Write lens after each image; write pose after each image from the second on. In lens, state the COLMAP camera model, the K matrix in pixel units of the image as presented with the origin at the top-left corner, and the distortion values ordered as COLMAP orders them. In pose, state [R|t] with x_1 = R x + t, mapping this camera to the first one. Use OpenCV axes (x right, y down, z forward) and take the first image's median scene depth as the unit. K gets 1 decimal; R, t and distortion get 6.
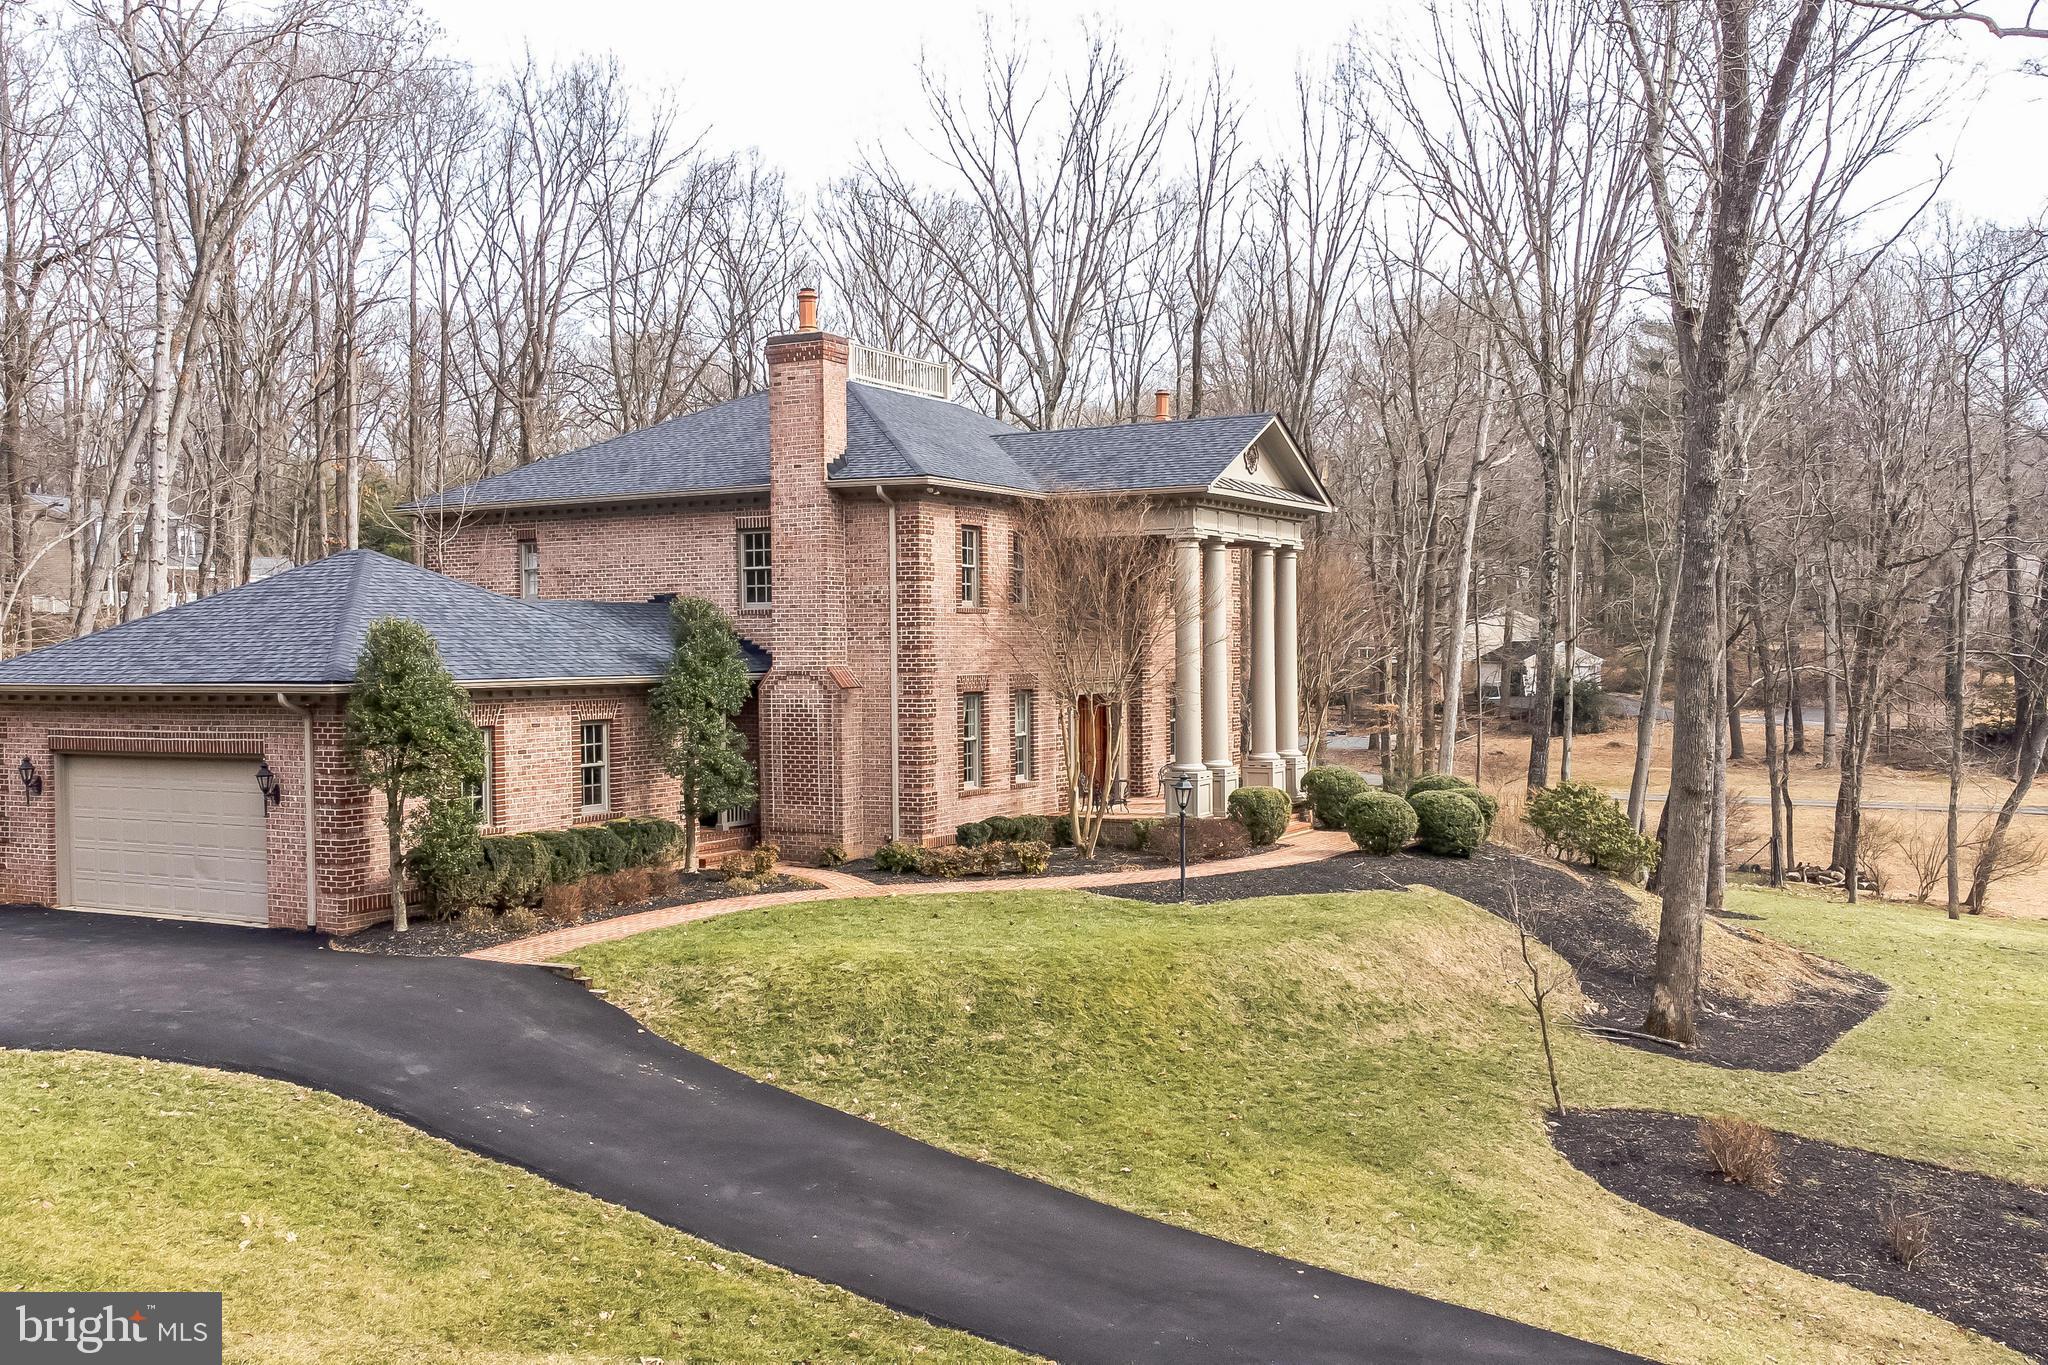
lens RADIAL K [[1790.2, 0, 1024.0], [0, 1790.2, 682.5], [0, 0, 1]] dist [0.033066, 0.015241]
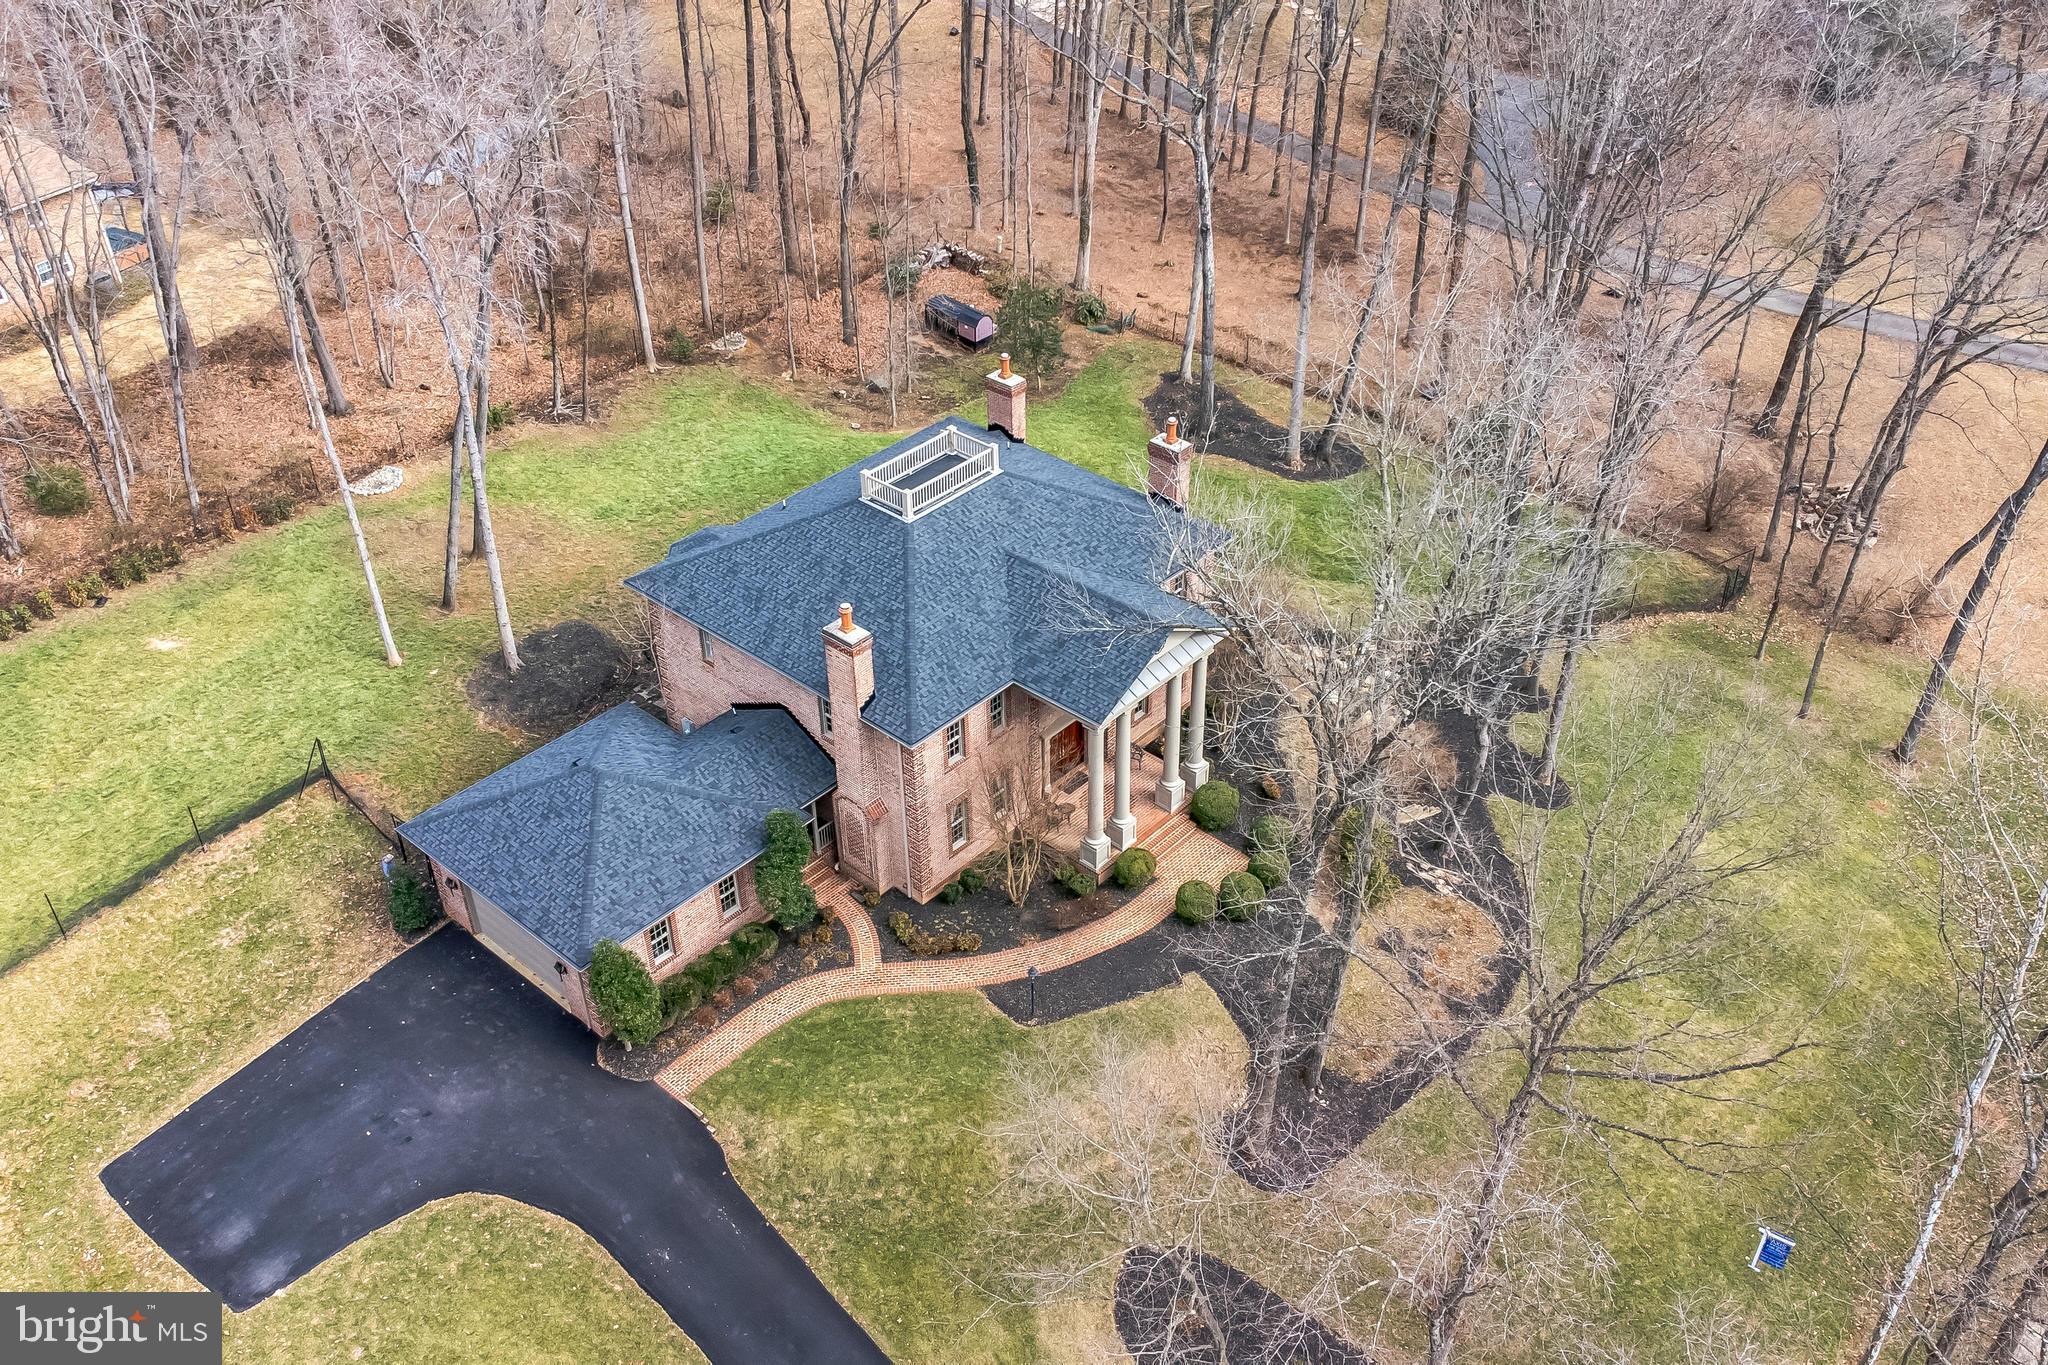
lens RADIAL K [[1790.2, 0, 1024.0], [0, 1790.2, 682.5], [0, 0, 1]] dist [0.033066, 0.015241]
pose [[0.977412, 0.123263, -0.171672, 0.337490], [-0.002145, 0.818042, 0.575154, -1.163646], [0.211331, -0.561795, 0.799829, -0.276249]]
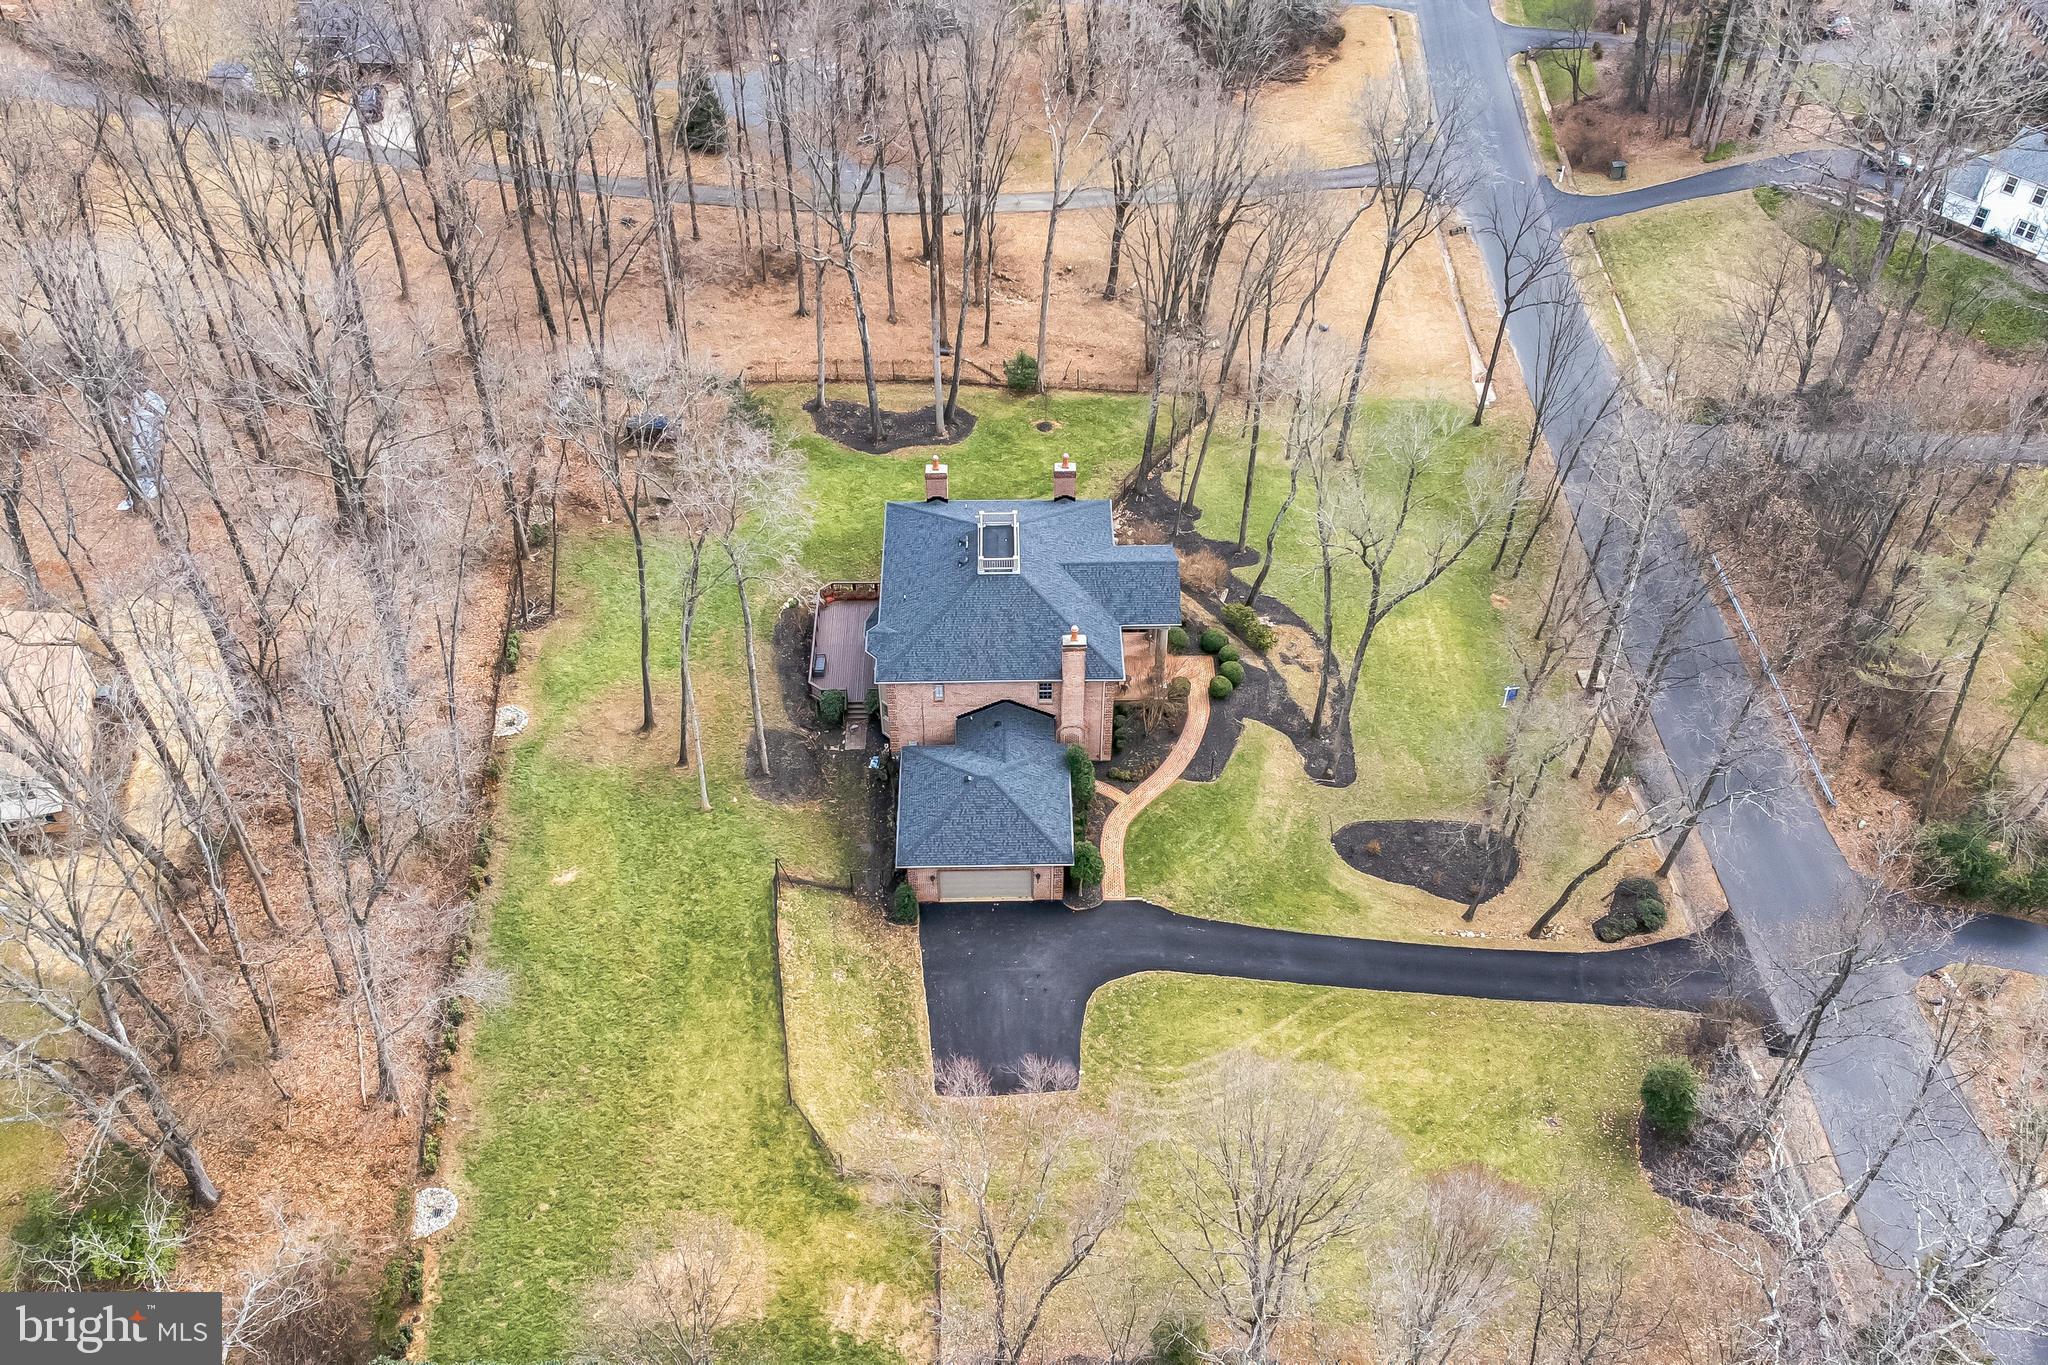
lens RADIAL K [[1790.2, 0, 1024.0], [0, 1790.2, 682.5], [0, 0, 1]] dist [0.033066, 0.015241]
pose [[0.858286, -0.348807, 0.376403, -1.428793], [-0.001092, 0.732241, 0.681045, -2.313758], [-0.513171, -0.584942, 0.628091, -0.891594]]
